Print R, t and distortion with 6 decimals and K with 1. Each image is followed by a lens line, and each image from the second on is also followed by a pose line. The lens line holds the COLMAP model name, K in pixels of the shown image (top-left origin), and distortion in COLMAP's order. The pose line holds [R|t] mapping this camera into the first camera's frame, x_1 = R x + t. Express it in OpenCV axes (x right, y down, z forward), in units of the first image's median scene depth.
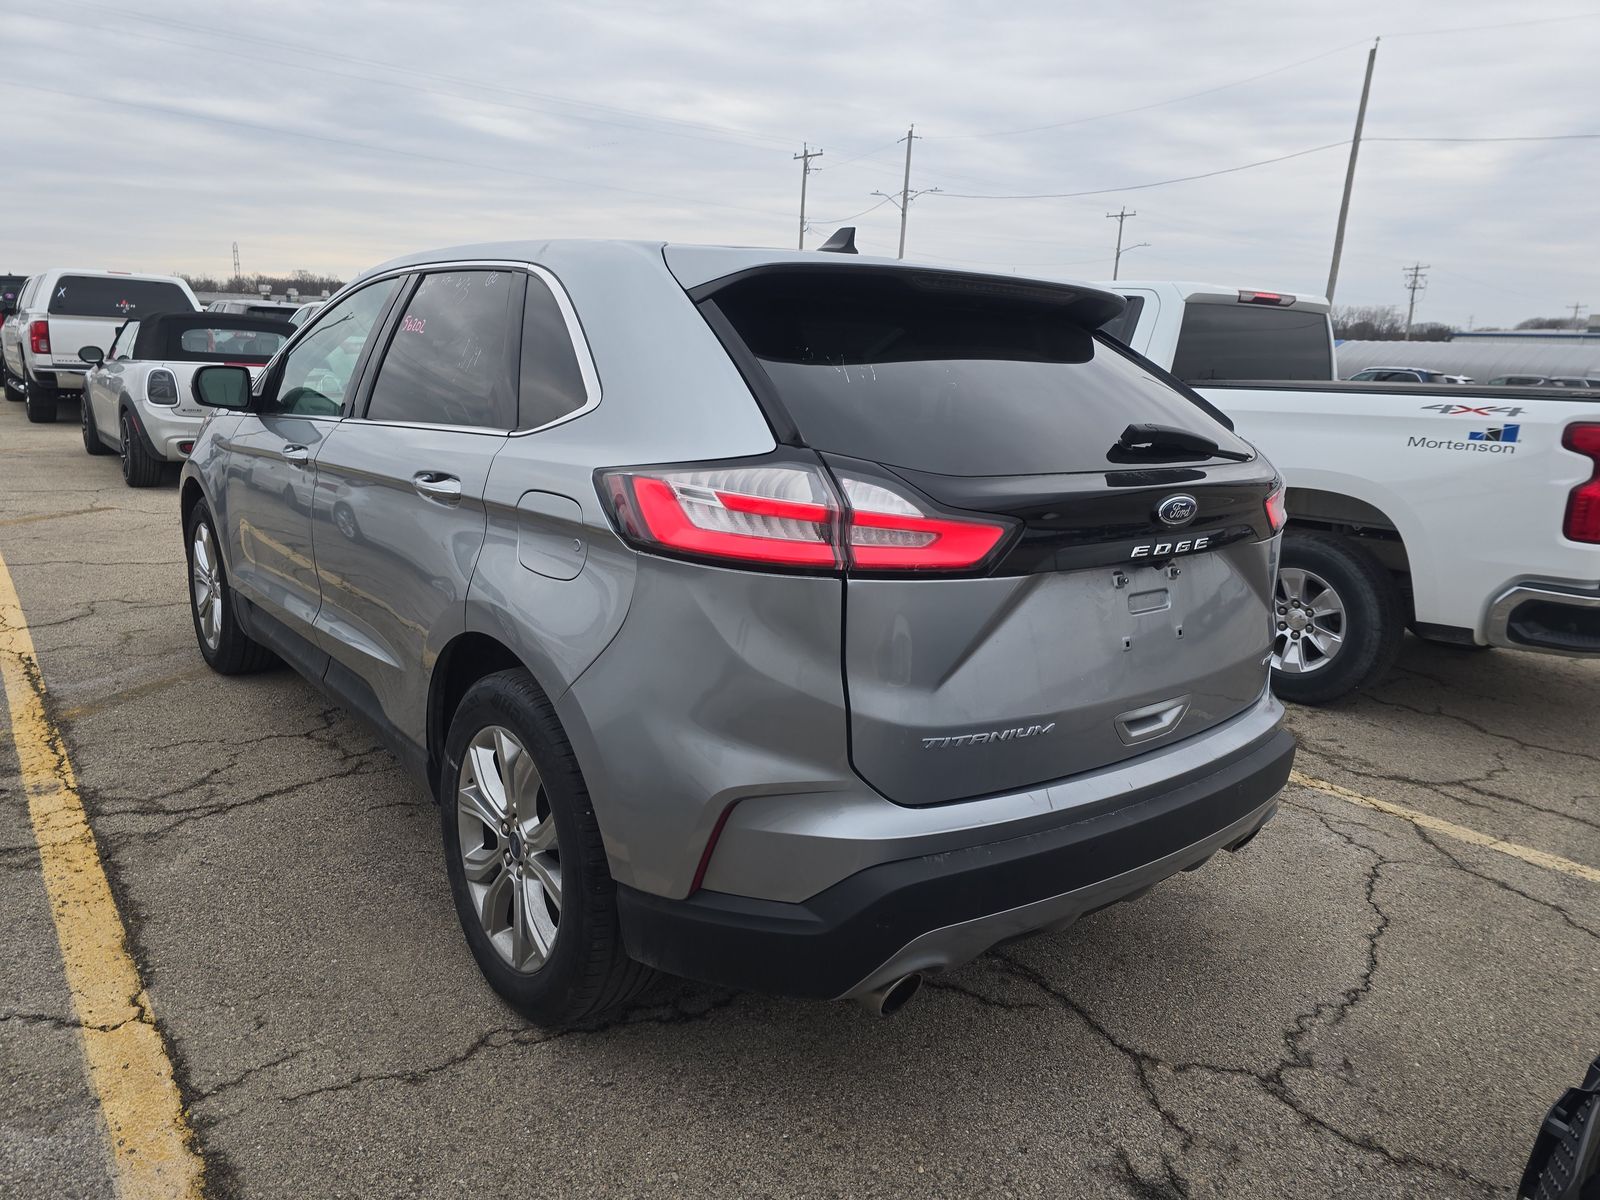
lens RADIAL K [[1045.0, 0, 801.2], [0, 1045.0, 638.3], [0, 0, 1]] dist [0.087159, -0.085484]
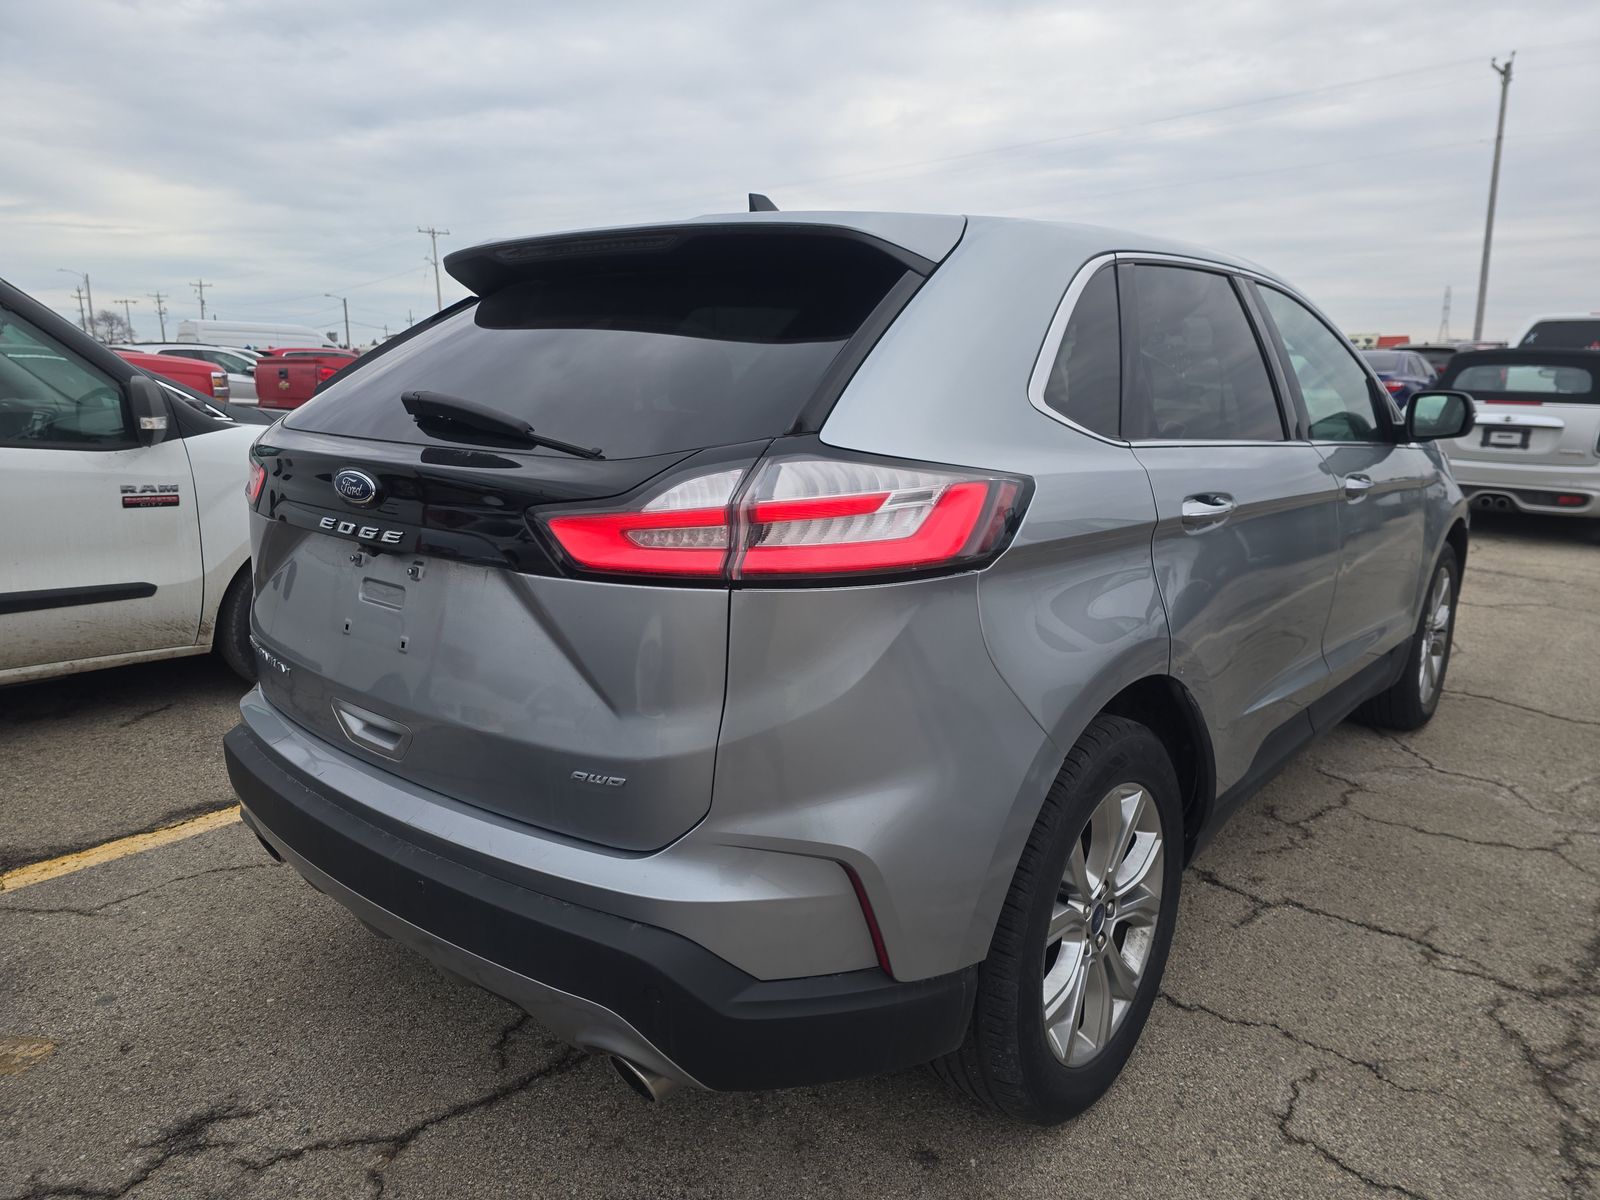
lens RADIAL K [[1084.0, 0, 798.0], [0, 1084.0, 621.8], [0, 0, 1]] dist [0.078469, -0.062634]
pose [[0.168852, 0.180702, -0.968935, 1.286737], [-0.253808, 0.957870, 0.134408, -0.224027], [0.952402, 0.223229, 0.207602, 1.150230]]
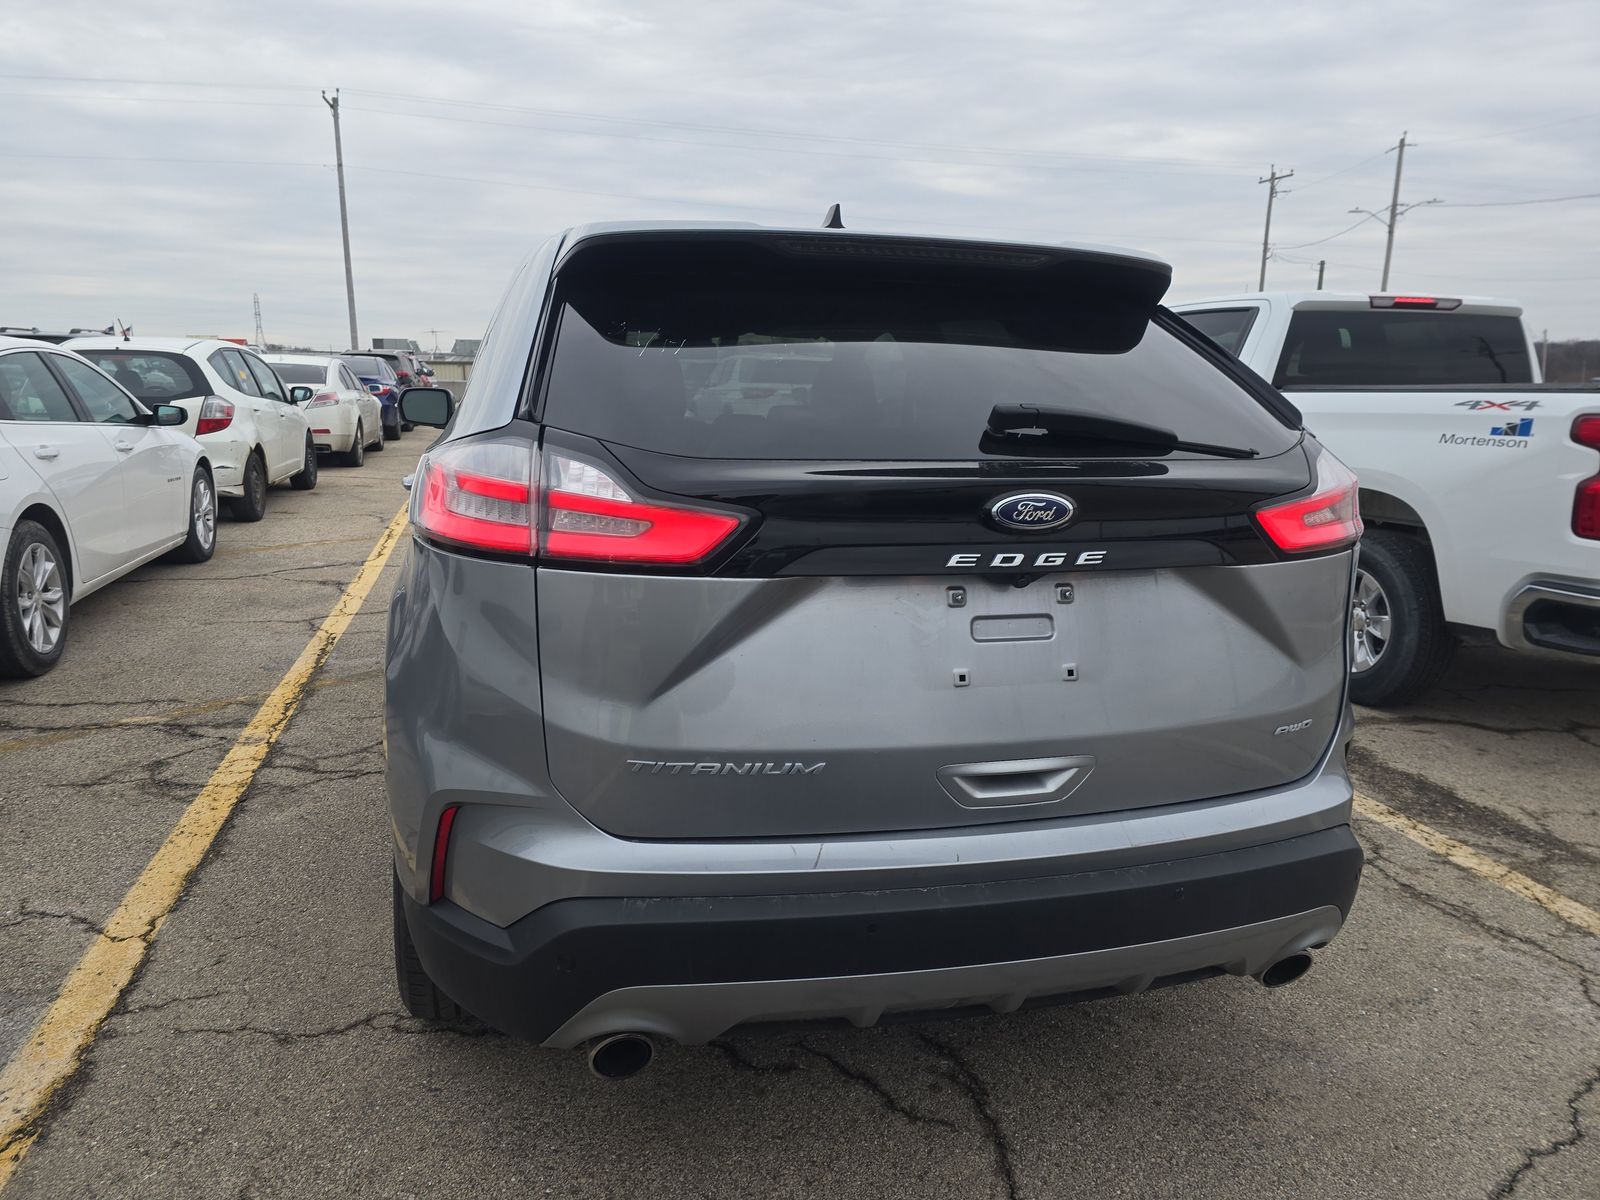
lens RADIAL K [[1045.0, 0, 801.2], [0, 1045.0, 638.3], [0, 0, 1]] dist [0.087159, -0.085484]
pose [[0.916696, 0.069435, -0.393507, 0.492929], [-0.085595, 0.996049, -0.023646, 0.004238], [0.390310, 0.055358, 0.919018, 0.220934]]
